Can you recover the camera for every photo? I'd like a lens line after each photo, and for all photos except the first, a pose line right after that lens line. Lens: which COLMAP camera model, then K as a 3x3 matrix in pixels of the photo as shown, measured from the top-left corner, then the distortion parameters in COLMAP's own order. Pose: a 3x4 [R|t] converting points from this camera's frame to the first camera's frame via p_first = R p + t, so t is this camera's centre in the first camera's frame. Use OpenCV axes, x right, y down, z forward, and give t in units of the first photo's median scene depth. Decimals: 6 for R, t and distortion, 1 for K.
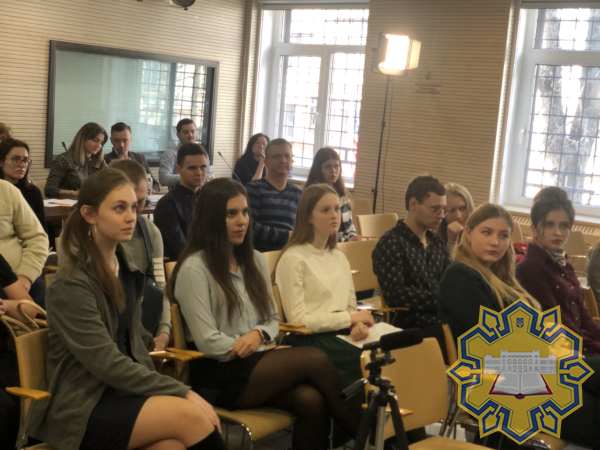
lens RADIAL K [[918.4, 0, 300.0], [0, 918.4, 225.0], [0, 0, 1]] dist [-0.232835, -0.013541]
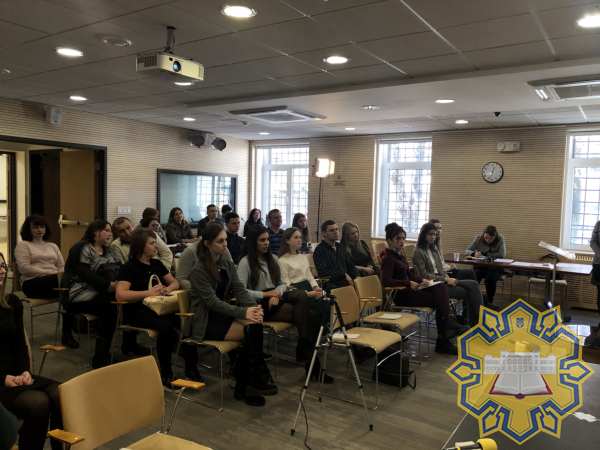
lens RADIAL K [[484.4, 0, 307.9], [0, 484.4, 223.5], [0, 0, 1]] dist [0.039605, -0.063185]
pose [[0.996606, -0.053112, 0.062897, -0.006788], [0.057108, 0.996345, -0.063522, 0.008853], [-0.059293, 0.066899, 0.995996, -0.104922]]
